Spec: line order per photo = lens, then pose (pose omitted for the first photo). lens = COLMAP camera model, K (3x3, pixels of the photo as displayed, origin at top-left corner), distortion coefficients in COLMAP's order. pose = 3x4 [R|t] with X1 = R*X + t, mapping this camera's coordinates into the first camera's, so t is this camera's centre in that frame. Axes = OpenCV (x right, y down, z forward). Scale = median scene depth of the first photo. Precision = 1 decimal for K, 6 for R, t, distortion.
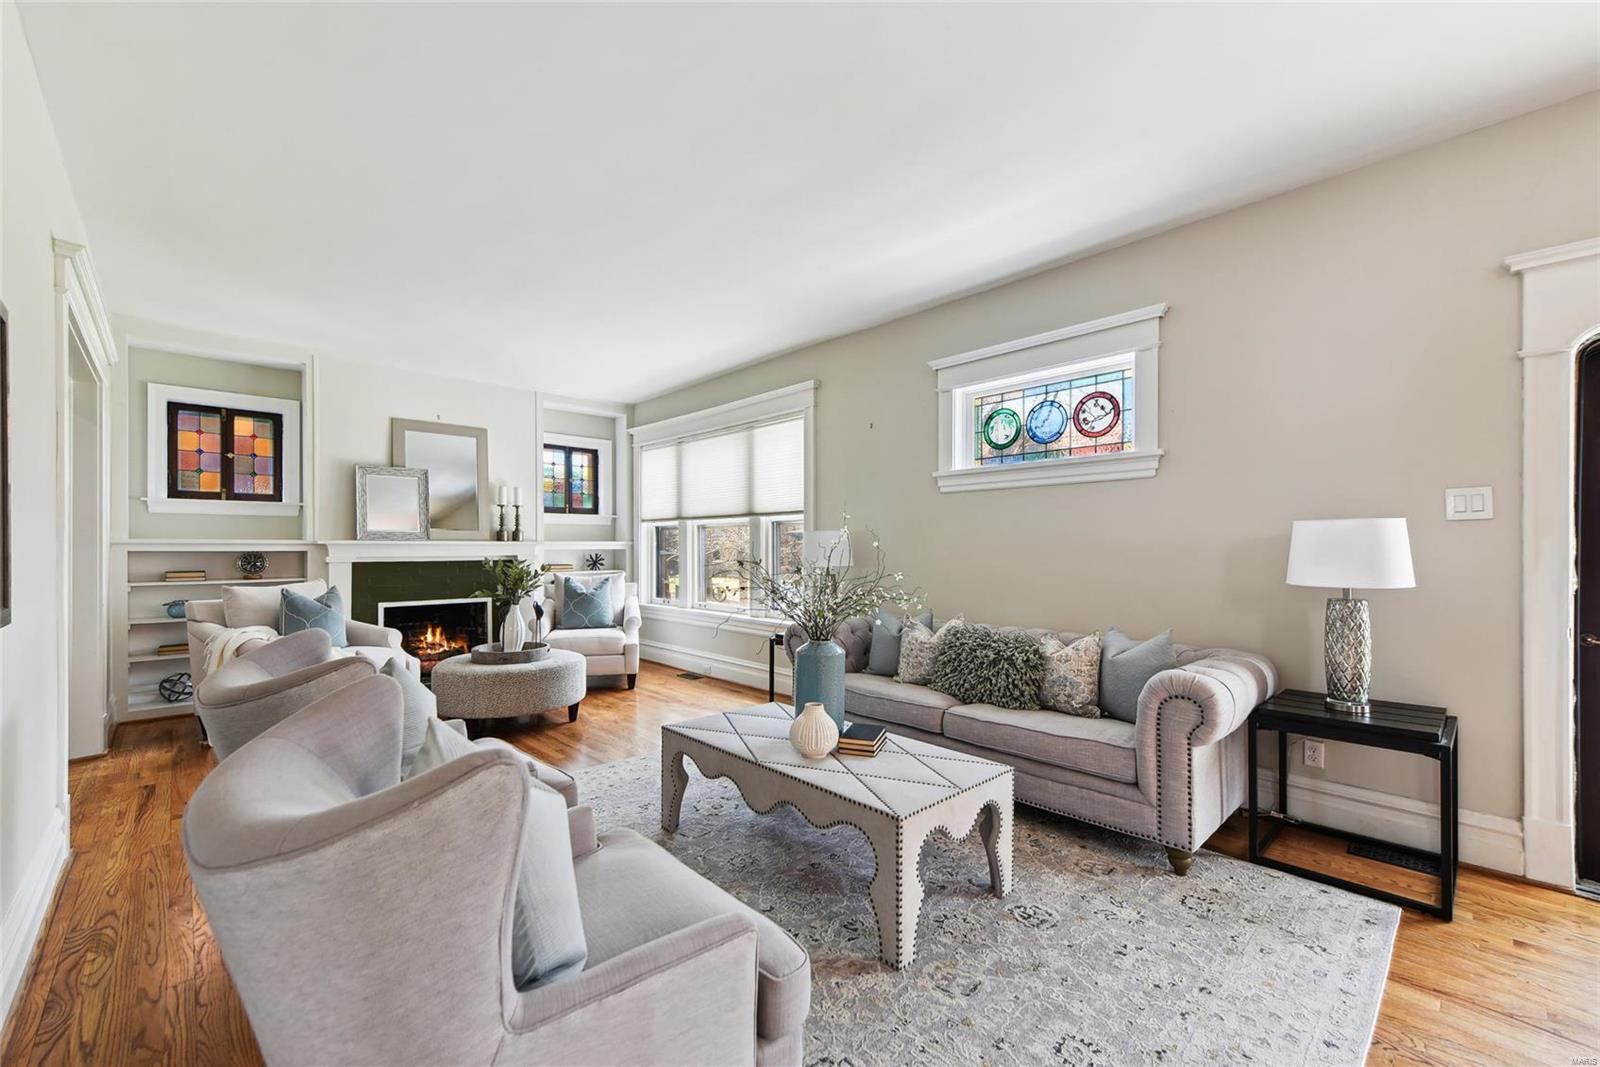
lens RADIAL K [[650.3, 0, 800.6], [0, 650.3, 543.5], [0, 0, 1]] dist [-0.000054, -0.000114]
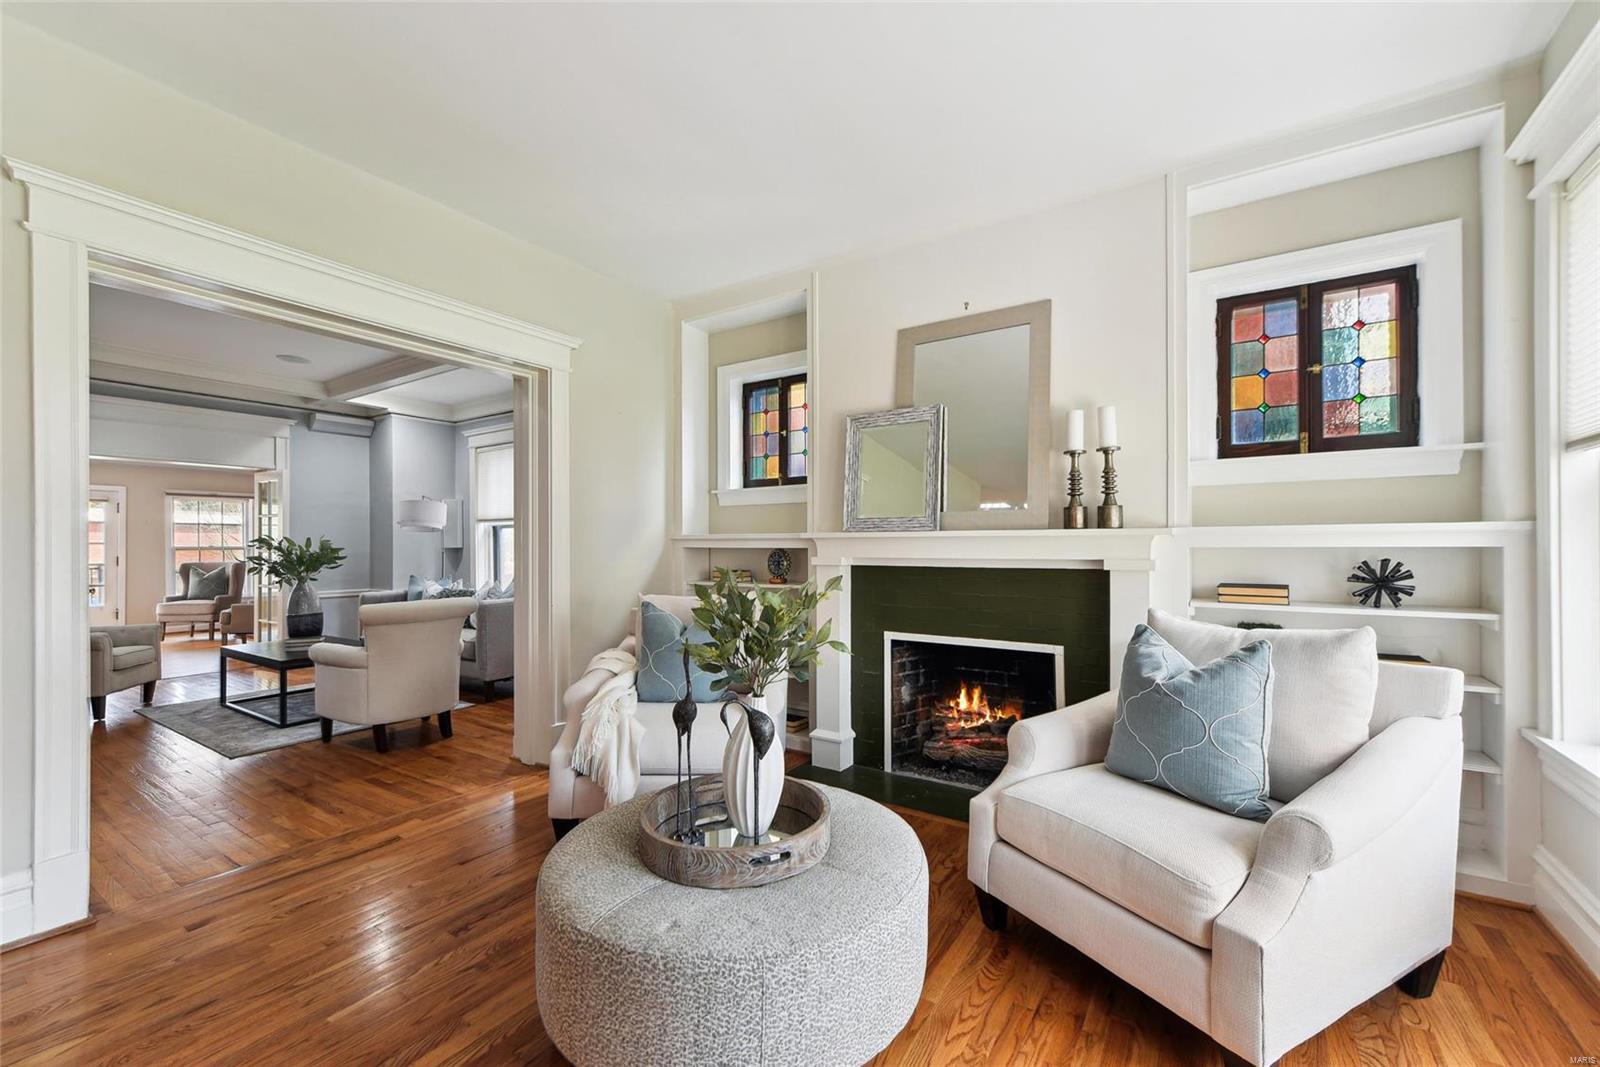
lens RADIAL K [[650.3, 0, 812.1], [0, 650.3, 543.3], [0, 0, 1]] dist [-0.000054, -0.000114]
pose [[0.222057, 0.001807, -0.975032, -0.047281], [0.013968, 0.999890, 0.005034, 0.001841], [0.974934, -0.014737, 0.222008, 0.717078]]
